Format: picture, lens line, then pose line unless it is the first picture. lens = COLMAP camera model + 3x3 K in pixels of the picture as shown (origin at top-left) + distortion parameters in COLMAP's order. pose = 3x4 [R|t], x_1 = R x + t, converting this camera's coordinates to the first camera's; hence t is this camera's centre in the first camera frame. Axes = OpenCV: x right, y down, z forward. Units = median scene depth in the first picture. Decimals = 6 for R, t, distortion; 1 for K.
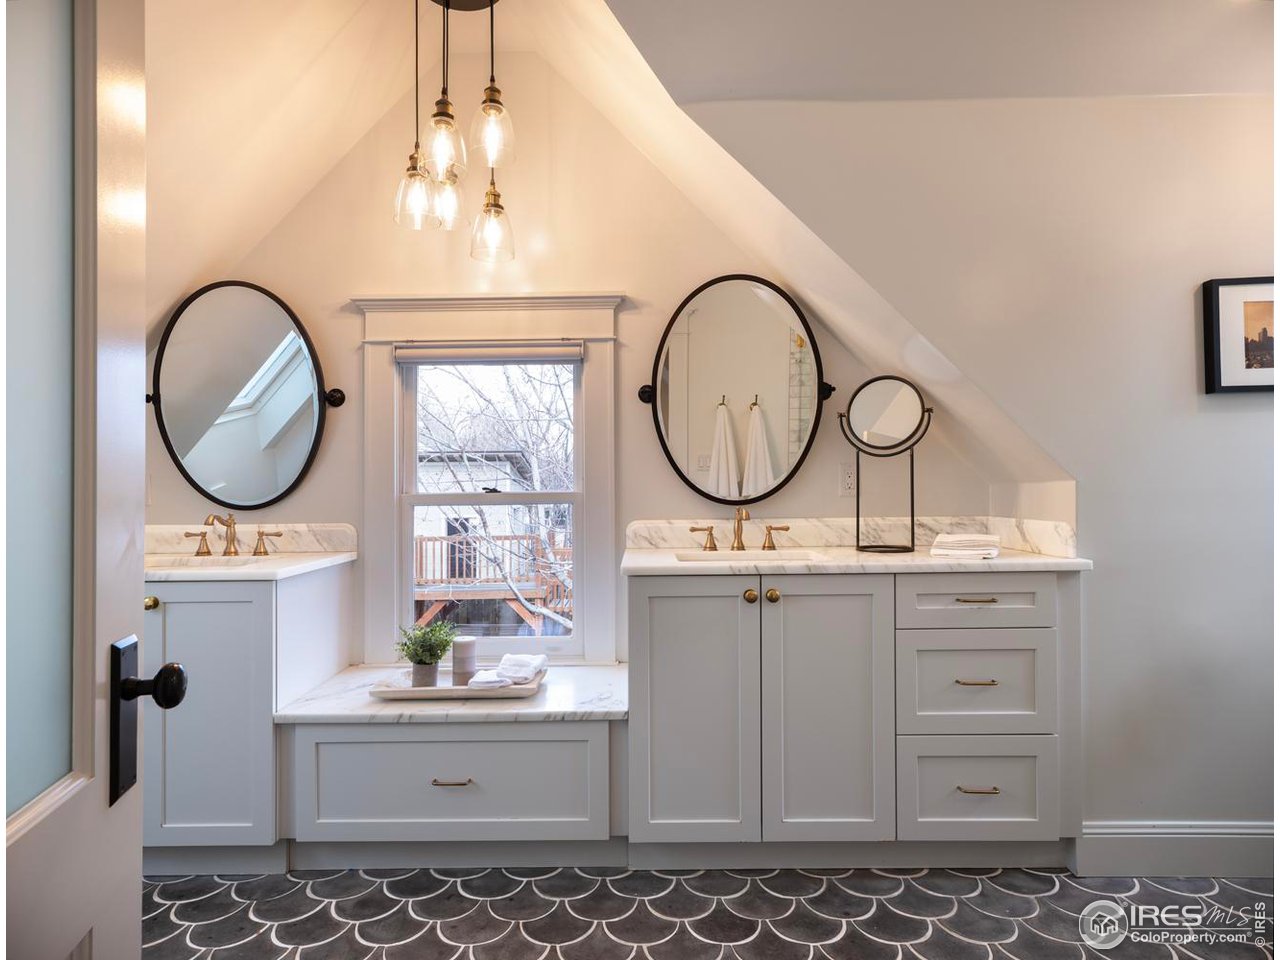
lens RADIAL K [[737.1, 0, 645.1], [0, 737.1, 474.5], [0, 0, 1]] dist [0.000029, 0.000296]
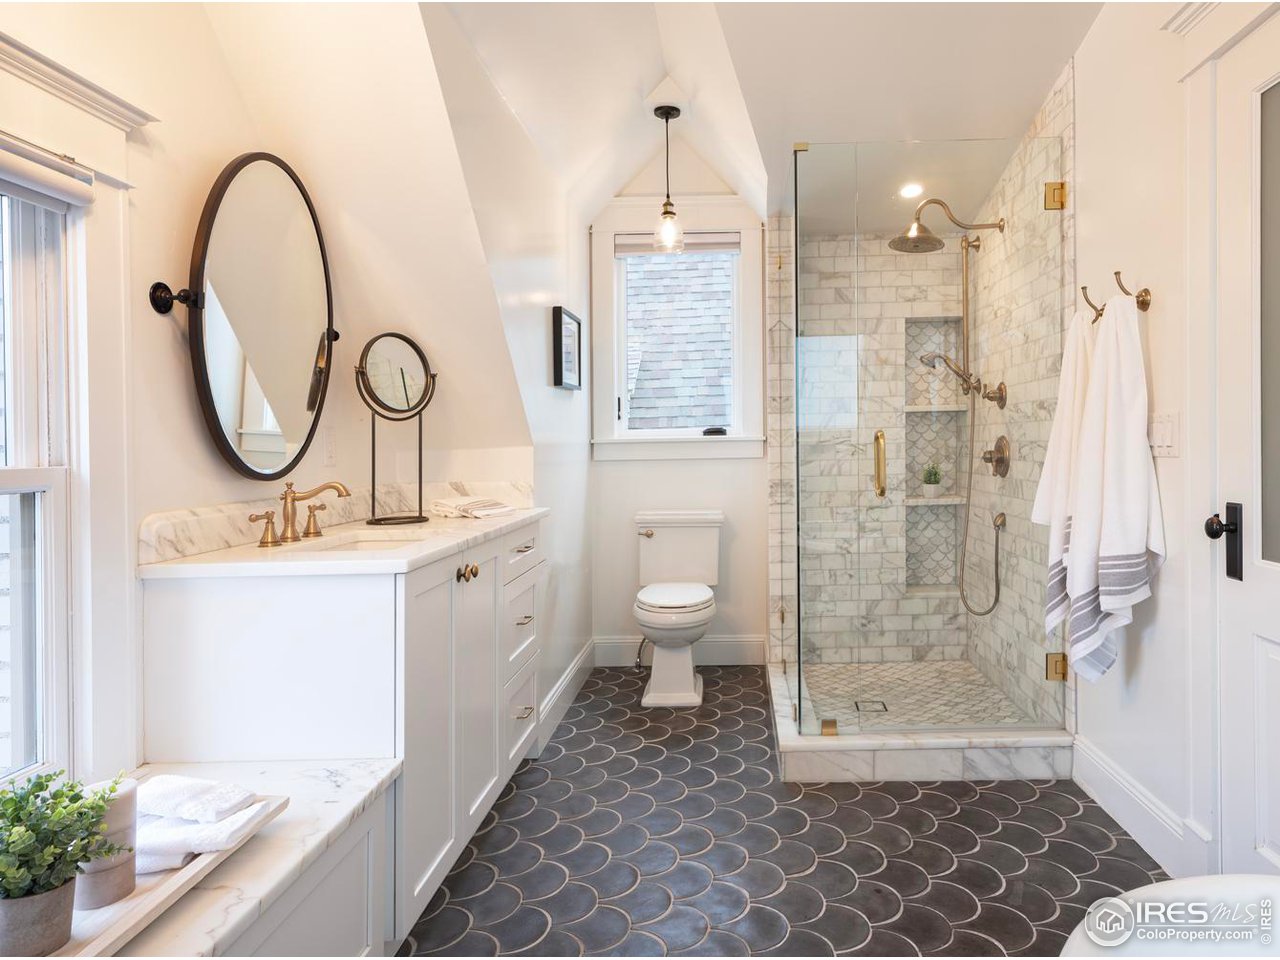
lens RADIAL K [[737.1, 0, 645.1], [0, 737.1, 474.5], [0, 0, 1]] dist [0.000029, 0.000296]
pose [[0.118818, -0.037514, 0.992207, -0.567078], [-0.004583, 0.999255, 0.038330, 0.006605], [-0.992905, -0.009102, 0.118558, 0.568450]]
